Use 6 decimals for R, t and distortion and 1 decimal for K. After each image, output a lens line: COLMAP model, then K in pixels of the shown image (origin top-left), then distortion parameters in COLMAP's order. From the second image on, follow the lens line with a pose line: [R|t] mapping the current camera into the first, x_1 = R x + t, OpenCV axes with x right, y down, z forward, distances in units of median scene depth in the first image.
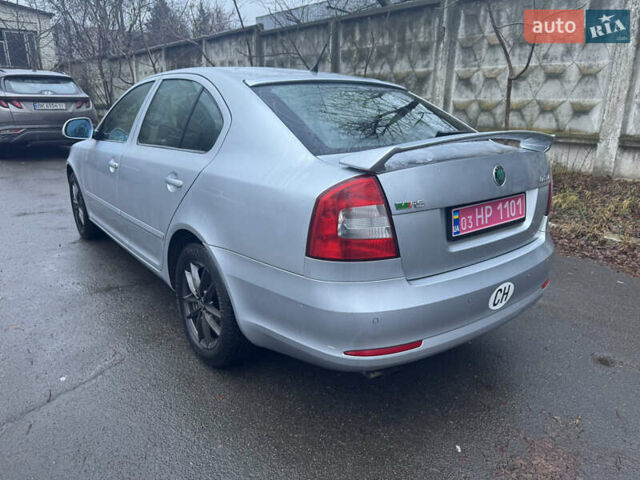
lens RADIAL K [[444.5, 0, 314.5], [0, 444.5, 238.8], [0, 0, 1]] dist [0.008485, -0.002695]
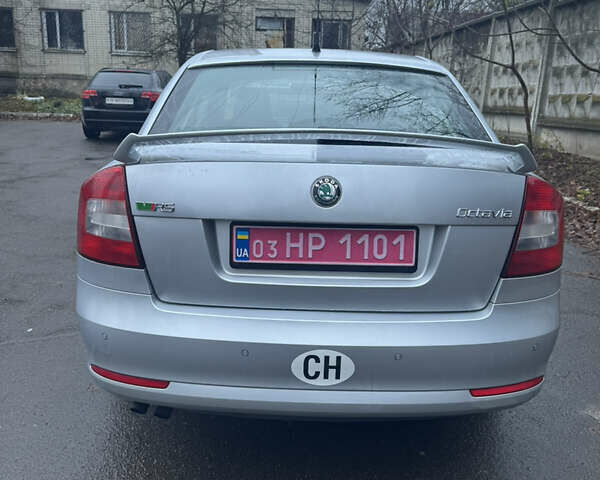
lens RADIAL K [[545.8, 0, 300.0], [0, 545.8, 240.0], [0, 0, 1]] dist [0.116582, -0.190122]
pose [[0.800712, 0.169710, -0.574508, 0.908666], [-0.194897, 0.980658, 0.018052, -0.077982], [0.566459, 0.097516, 0.818300, 0.295829]]
